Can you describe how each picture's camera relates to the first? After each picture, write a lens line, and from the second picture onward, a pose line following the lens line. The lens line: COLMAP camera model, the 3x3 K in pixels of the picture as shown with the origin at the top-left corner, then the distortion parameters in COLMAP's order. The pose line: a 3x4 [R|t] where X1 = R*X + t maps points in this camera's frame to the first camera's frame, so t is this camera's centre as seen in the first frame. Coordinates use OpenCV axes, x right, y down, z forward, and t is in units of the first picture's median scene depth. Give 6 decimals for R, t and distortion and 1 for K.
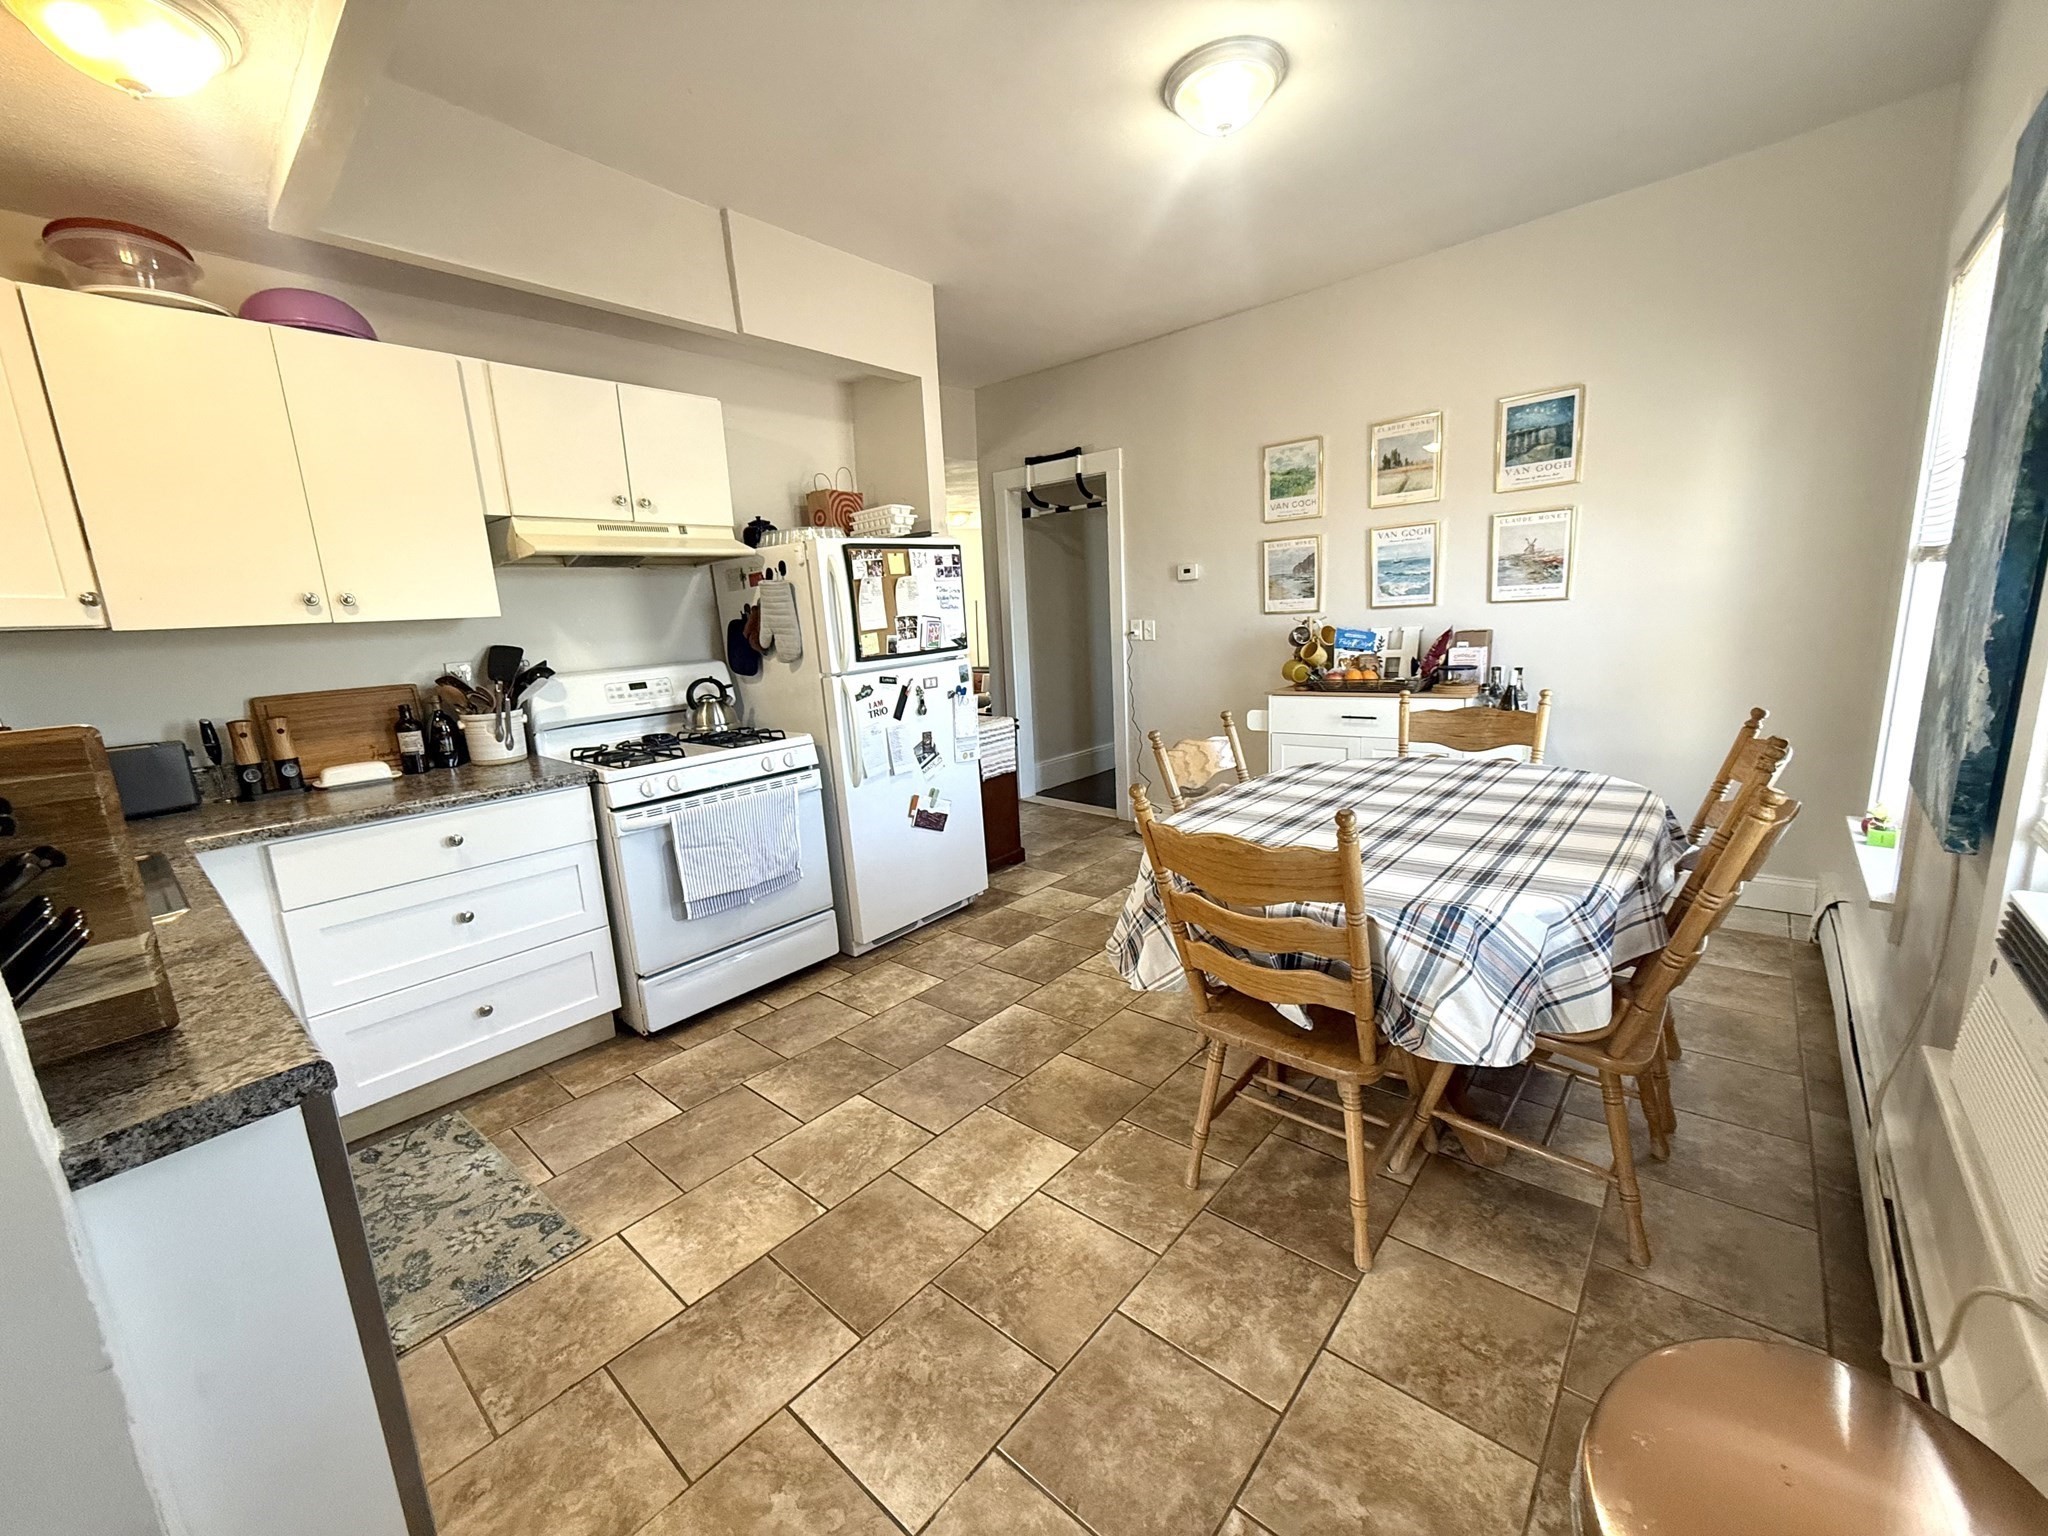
lens RADIAL K [[818.2, 0, 1023.0], [0, 818.2, 765.8], [0, 0, 1]] dist [0.000884, -0.000111]
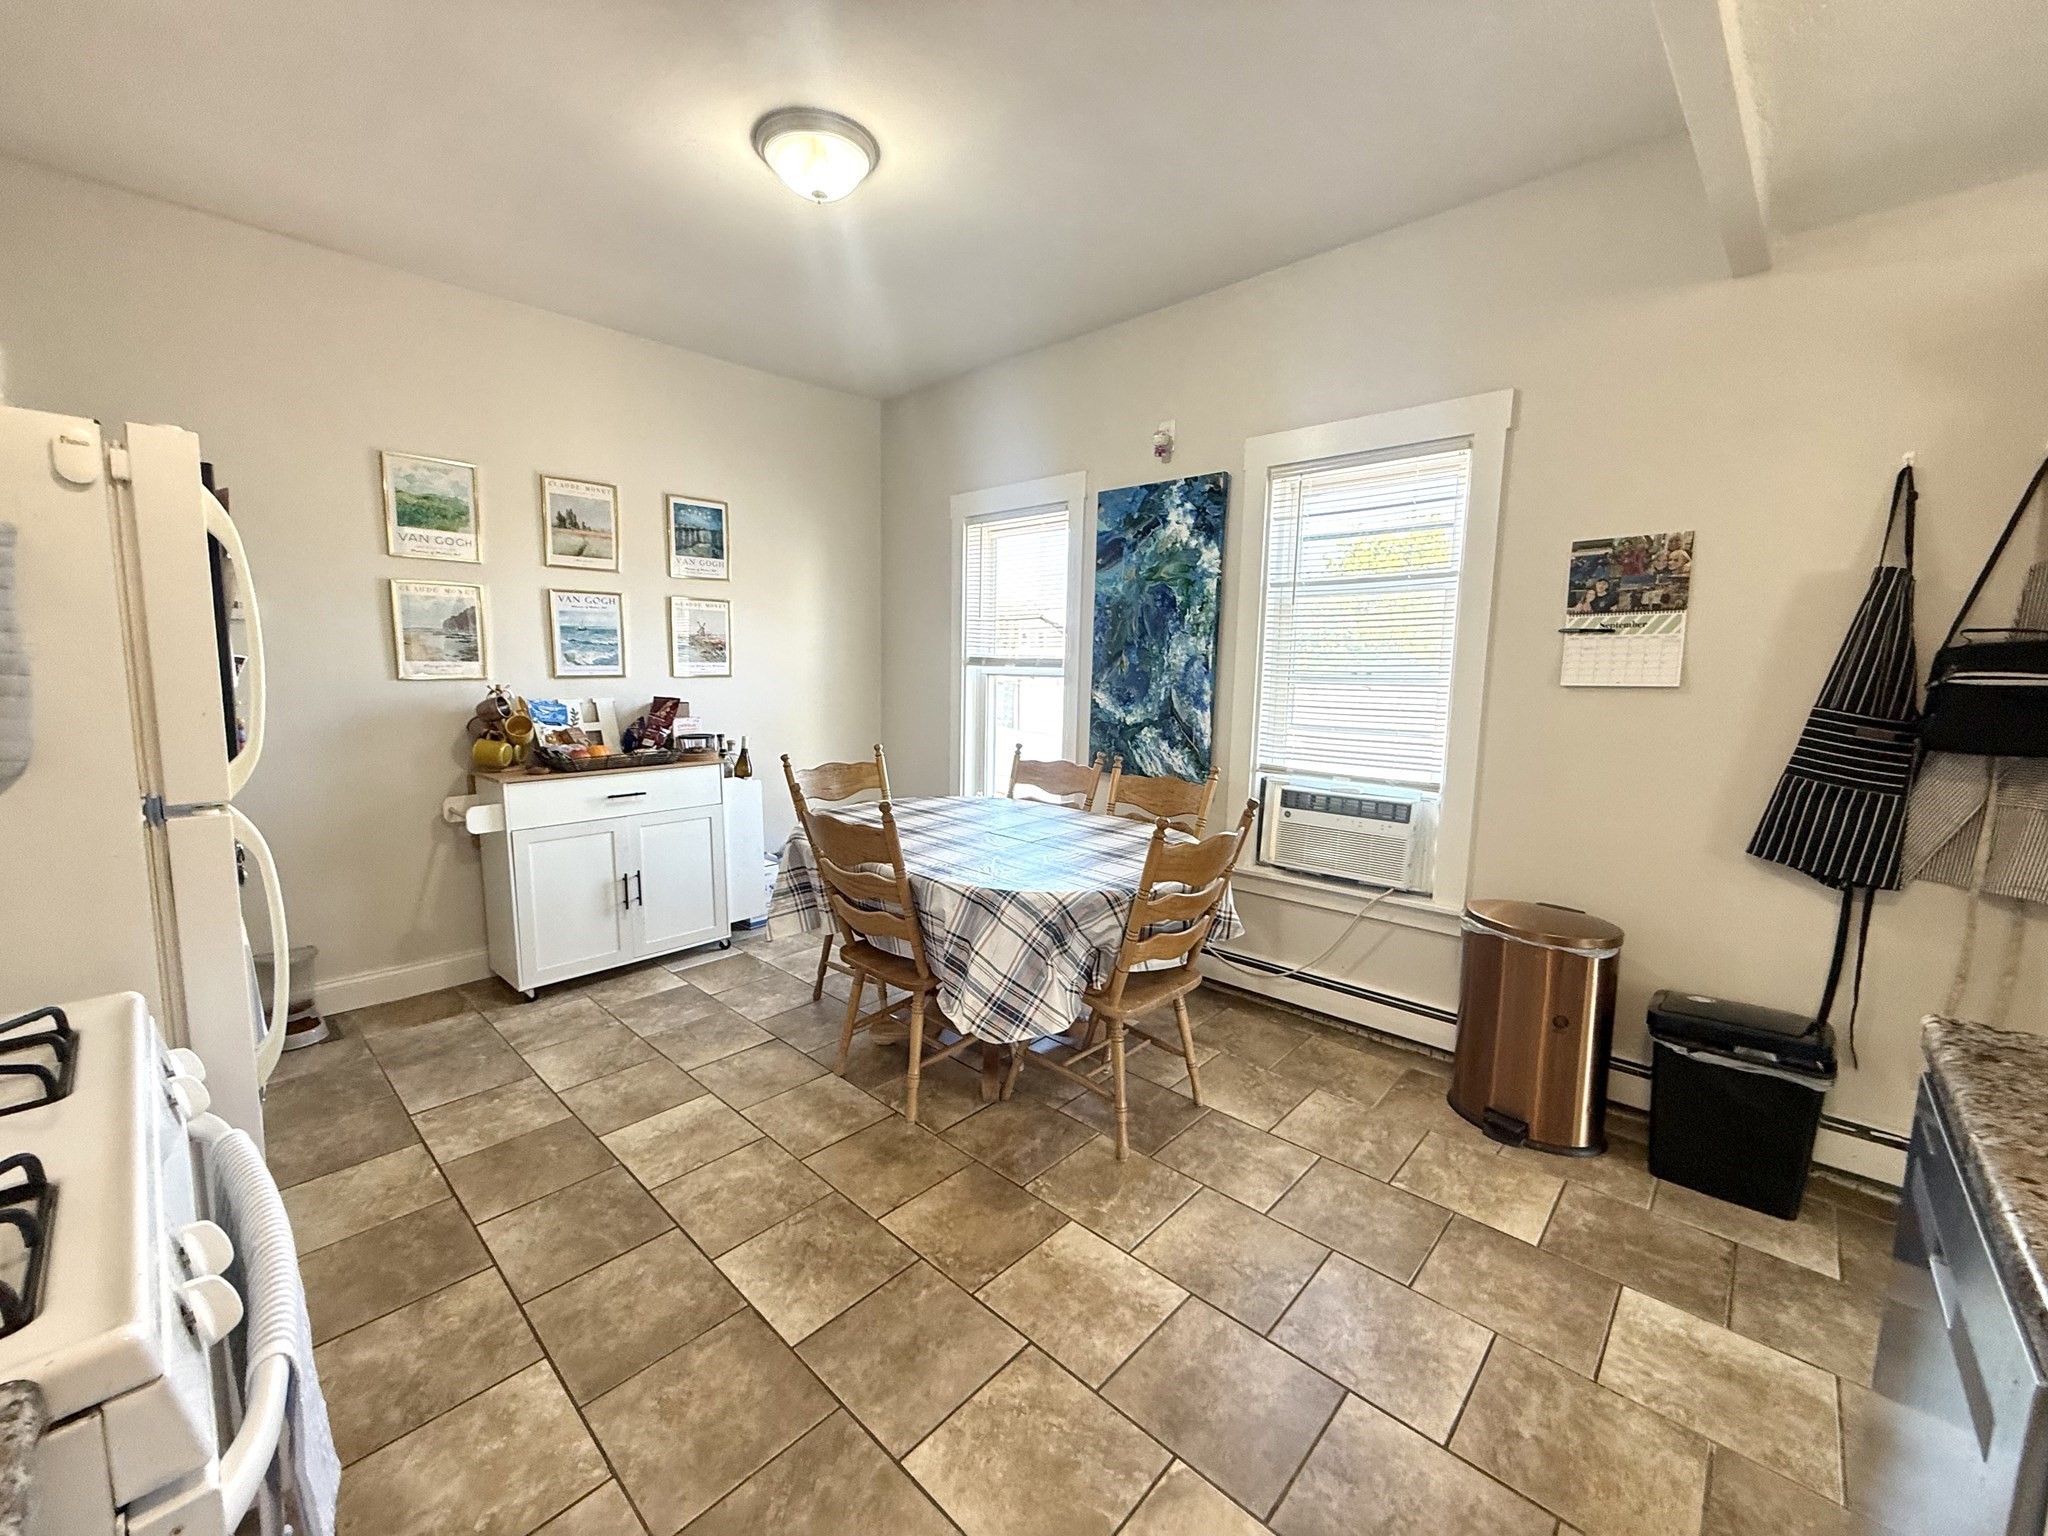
lens RADIAL K [[818.2, 0, 1022.0], [0, 818.2, 762.8], [0, 0, 1]] dist [-0.000307, -0.000012]
pose [[0.029775, -0.068542, 0.997204, -0.559751], [0.169233, 0.983589, 0.062553, -0.088554], [-0.985126, 0.166897, 0.040886, 0.595913]]
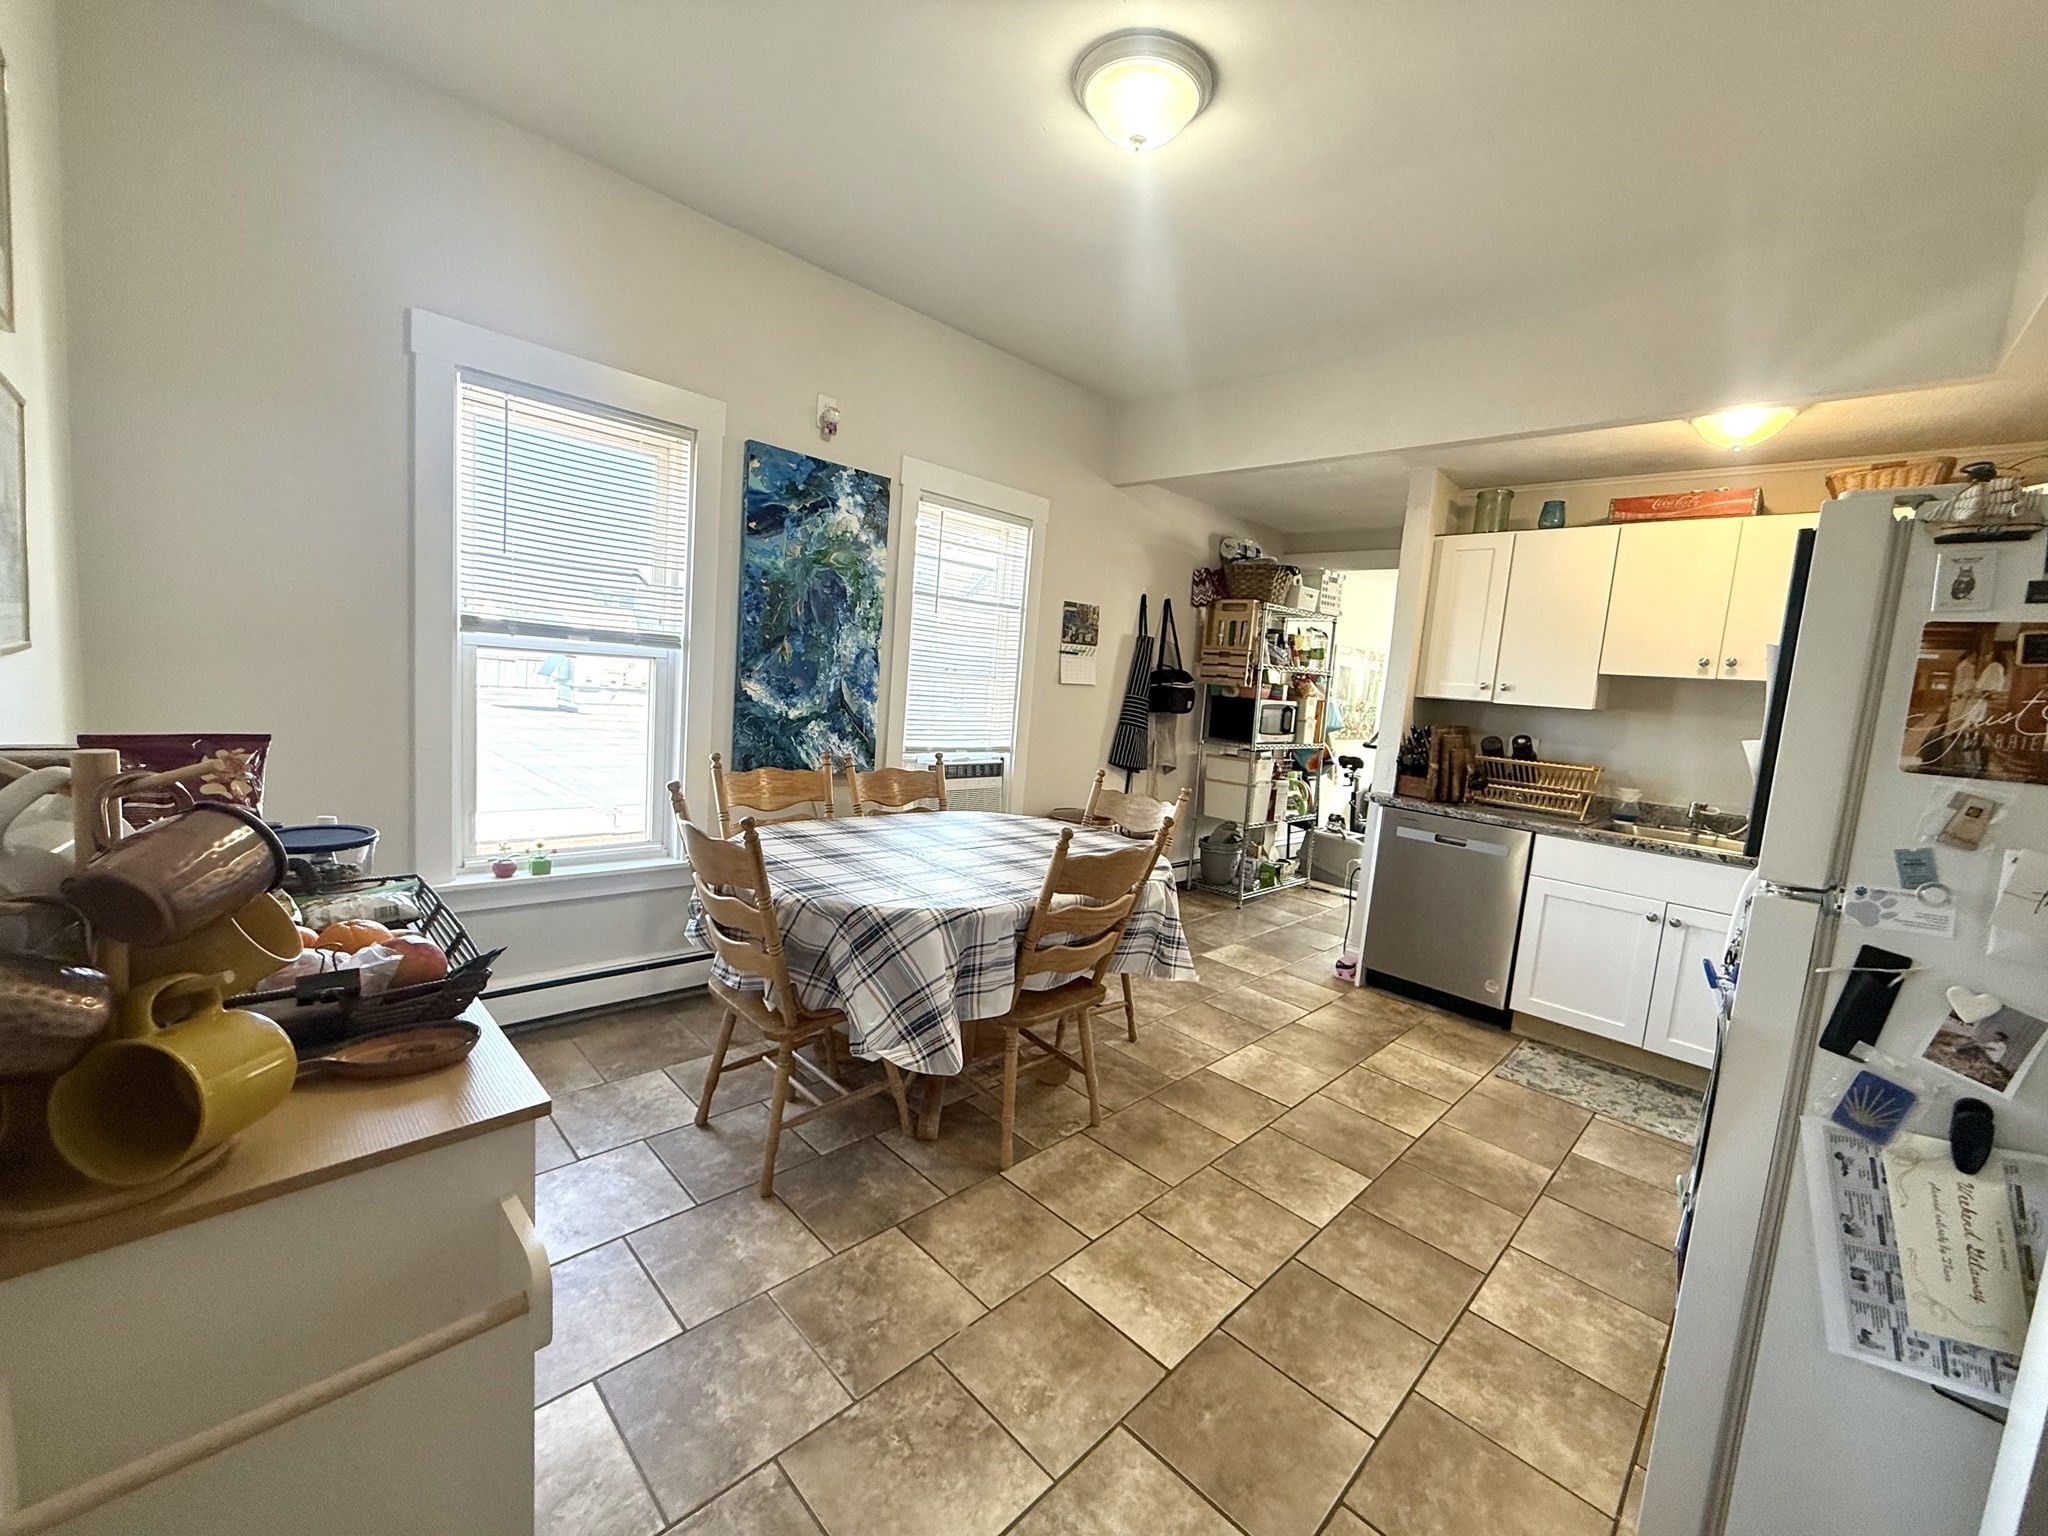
lens RADIAL K [[813.3, 0, 1020.4], [0, 813.3, 765.6], [0, 0, 1]] dist [-0.000170, 0.000070]
pose [[-0.997165, -0.038541, 0.064628, 0.206604], [-0.017893, 0.955686, 0.293843, -0.288111], [-0.073089, 0.291853, -0.953666, 1.433845]]
